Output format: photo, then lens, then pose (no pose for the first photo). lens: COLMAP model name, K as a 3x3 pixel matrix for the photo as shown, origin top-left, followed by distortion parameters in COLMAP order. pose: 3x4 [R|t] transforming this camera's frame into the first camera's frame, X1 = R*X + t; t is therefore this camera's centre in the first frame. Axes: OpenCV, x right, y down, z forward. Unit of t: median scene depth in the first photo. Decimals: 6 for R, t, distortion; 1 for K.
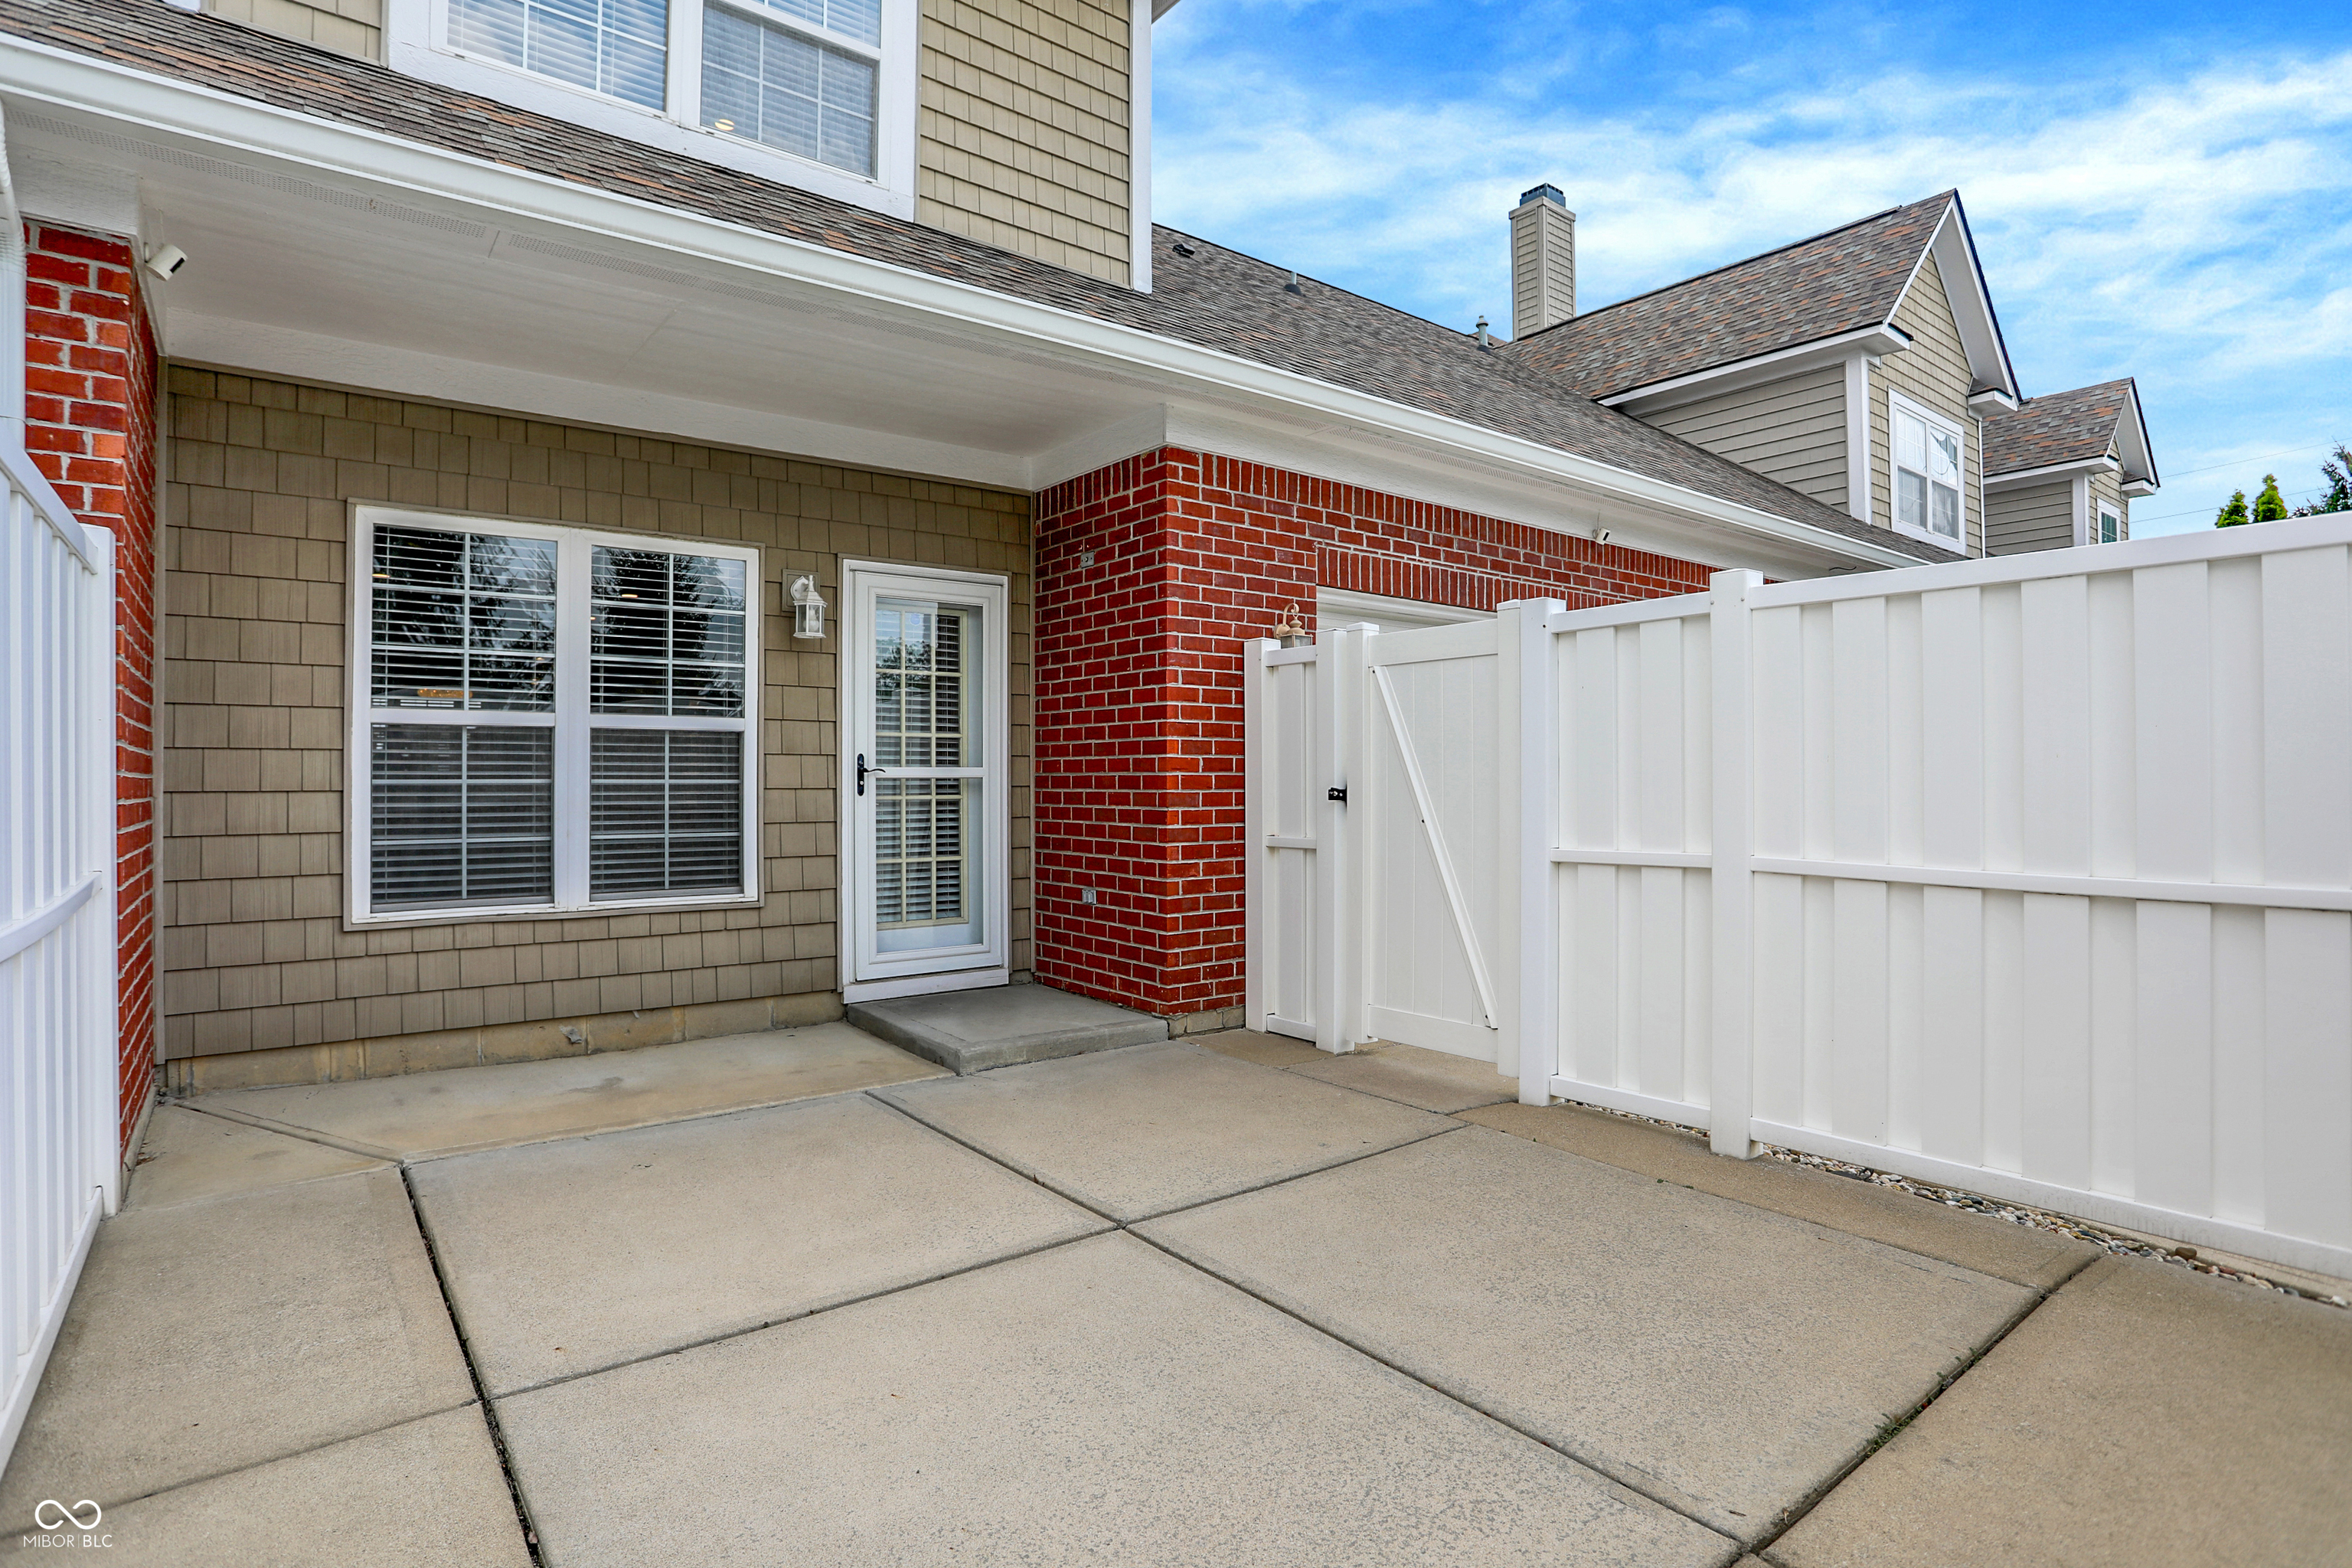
lens RADIAL K [[1189.3, 0, 1177.9], [0, 1189.3, 781.0], [0, 0, 1]] dist [-0.075568, 0.037291]
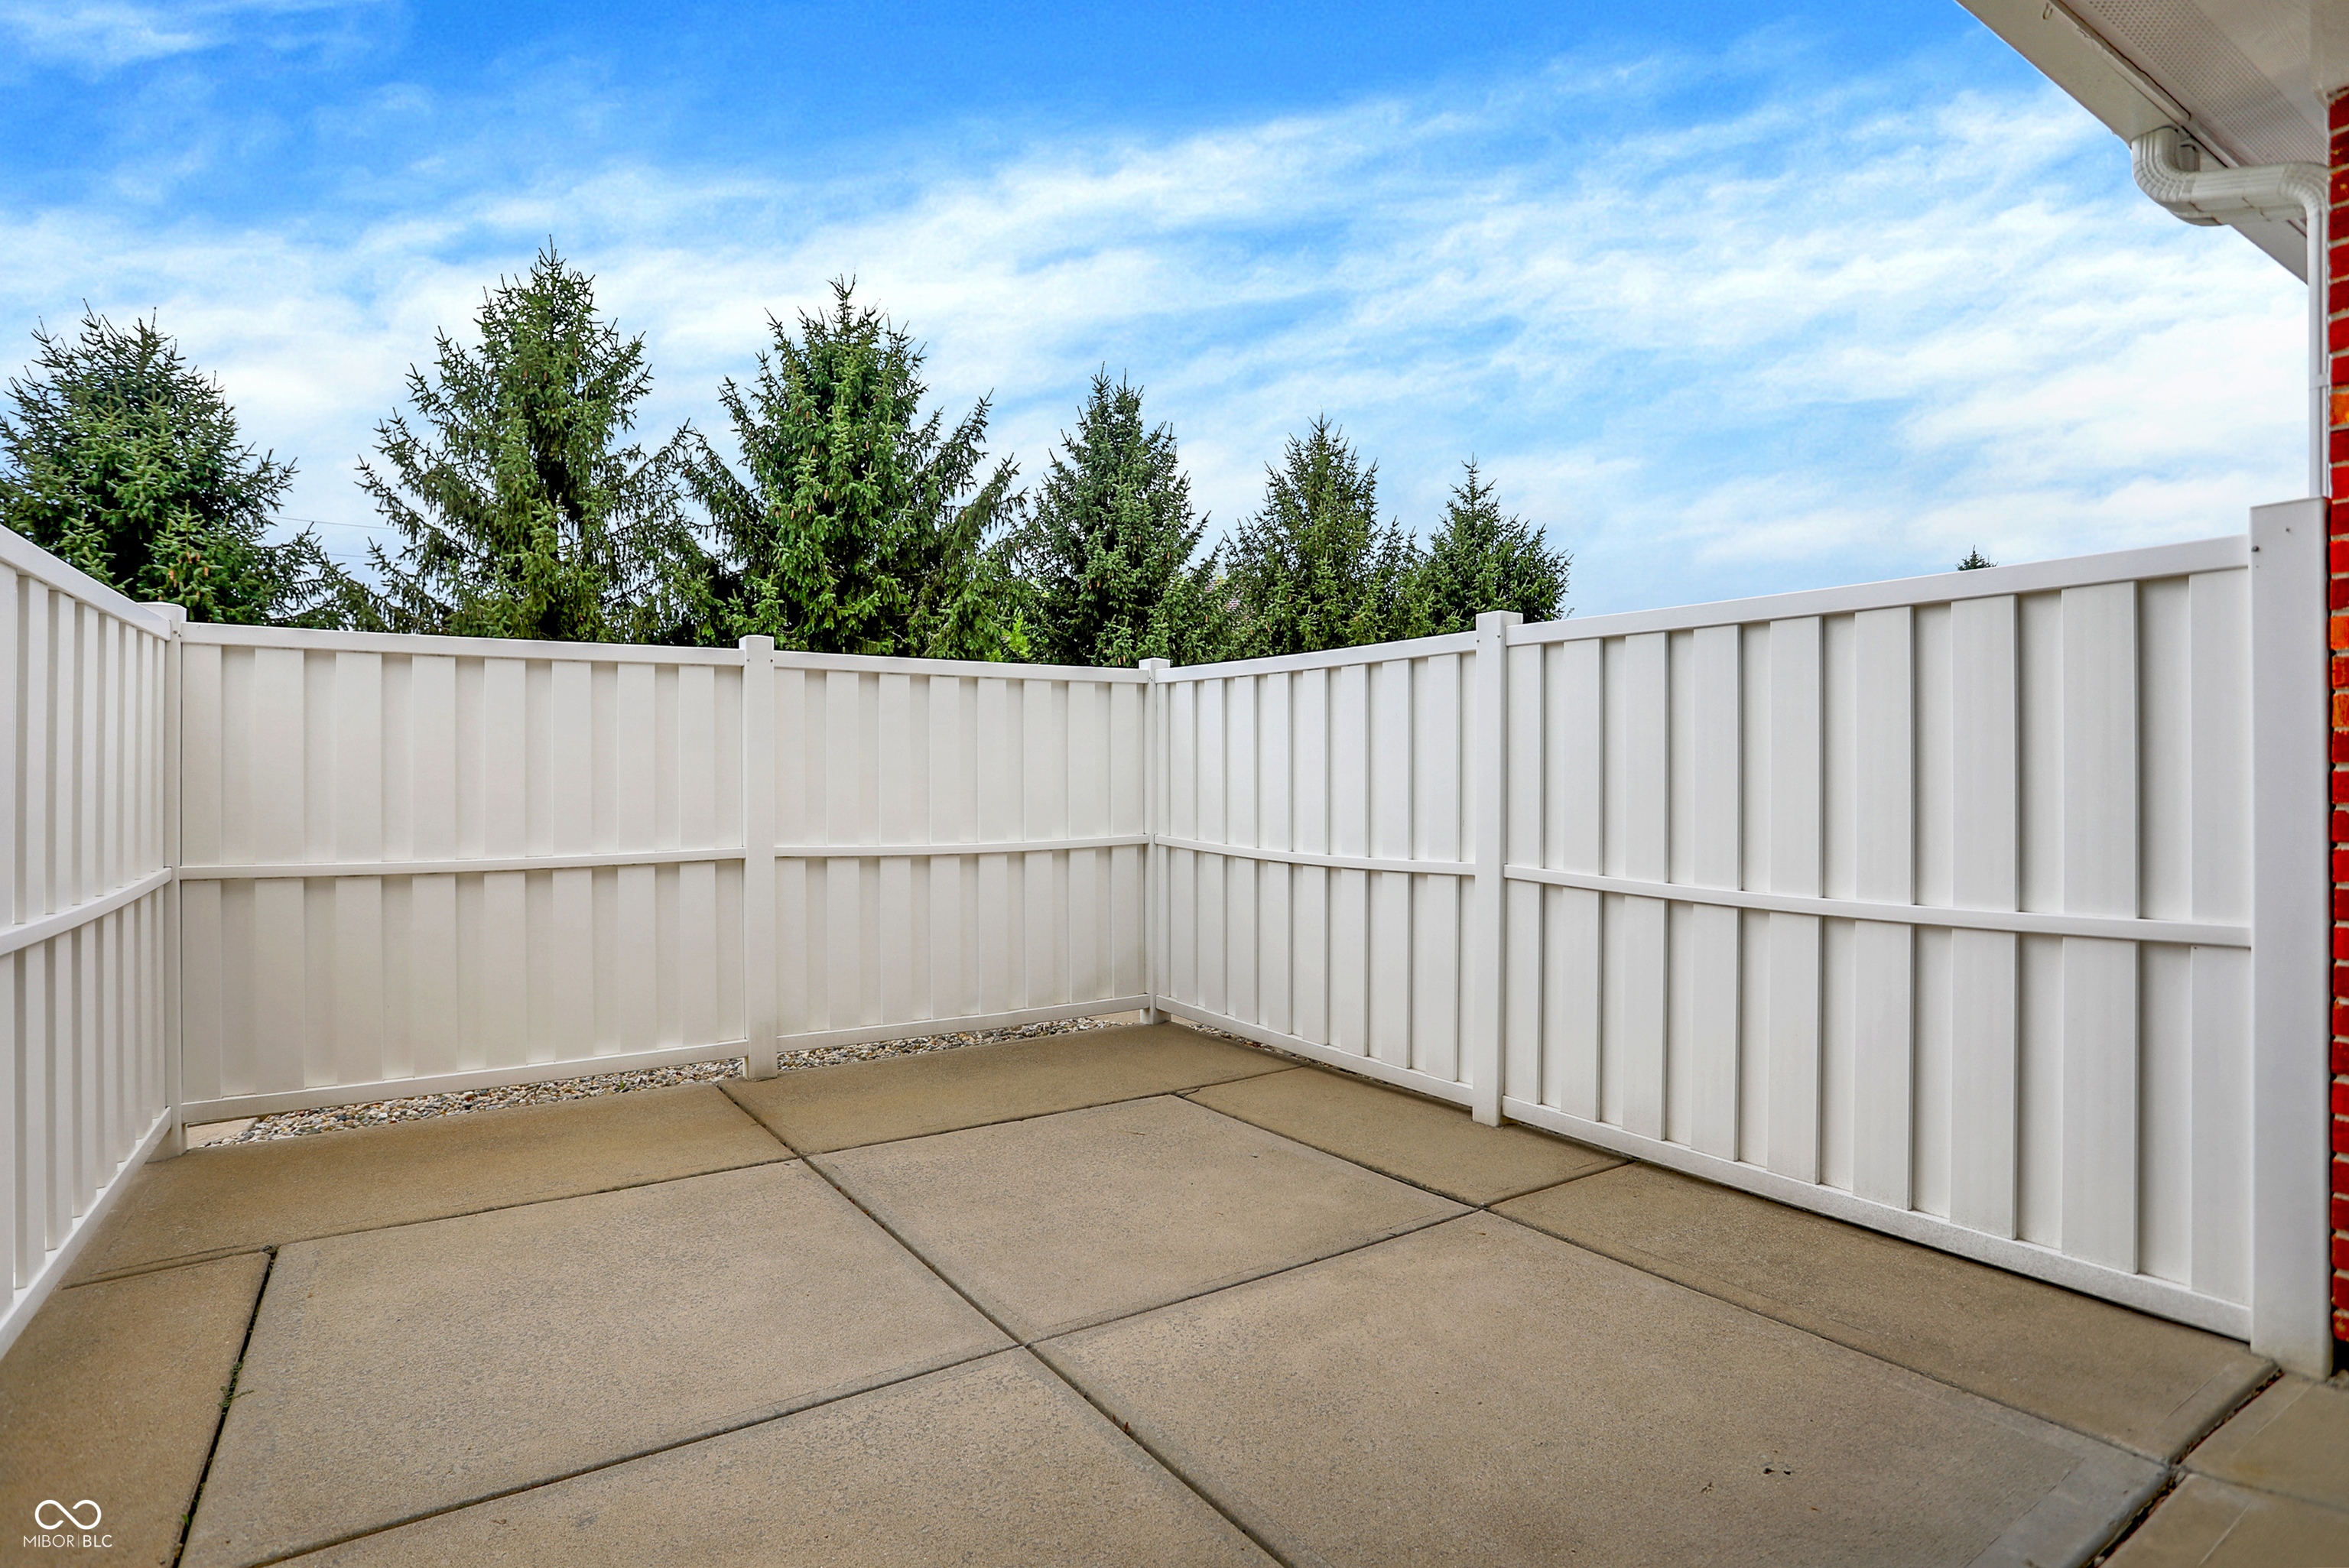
lens RADIAL K [[1165.8, 0, 1139.2], [0, 1165.8, 769.3], [0, 0, 1]] dist [-0.075457, 0.039427]
pose [[-0.994270, 0.001002, 0.106893, -0.139458], [0.000089, 0.999963, -0.008548, -0.018600], [-0.106898, -0.008490, -0.994234, 1.163070]]
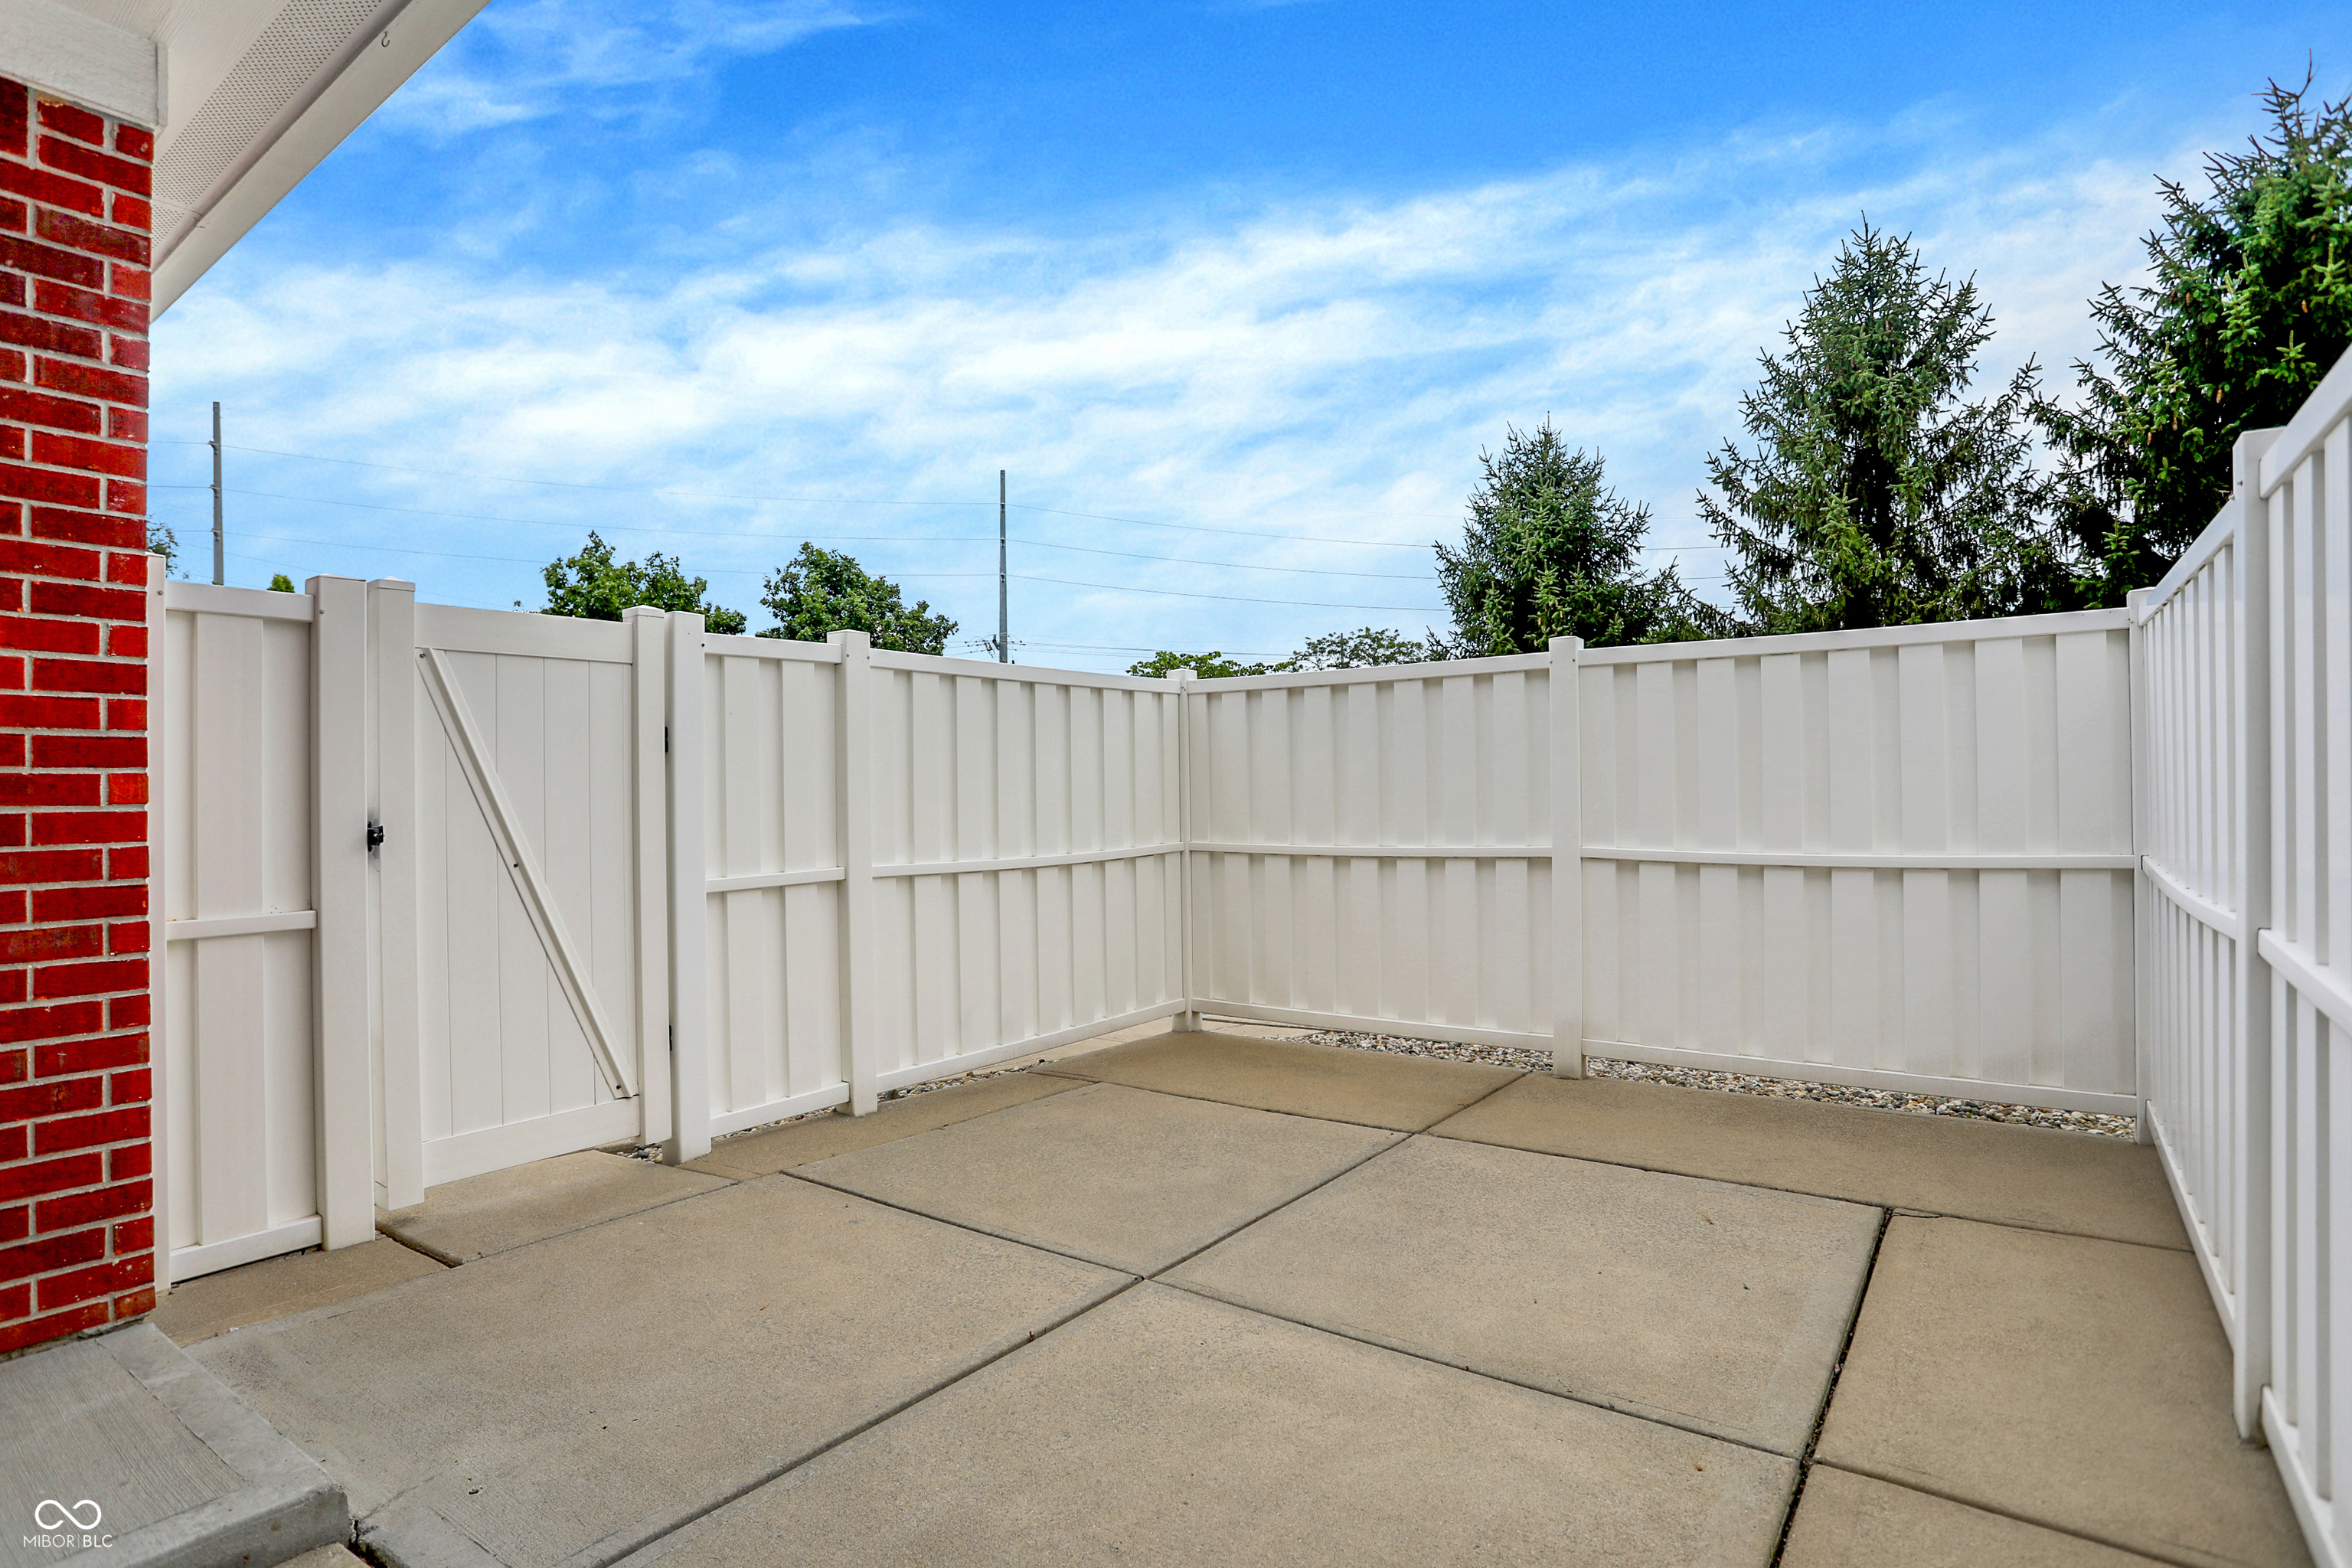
lens RADIAL K [[1189.3, 0, 1177.9], [0, 1189.3, 781.0], [0, 0, 1]] dist [-0.075568, 0.037291]
pose [[-0.272585, 0.009798, 0.962082, -0.624738], [0.008358, 0.999935, -0.007815, -0.011328], [-0.962095, 0.005911, -0.272649, 0.789628]]
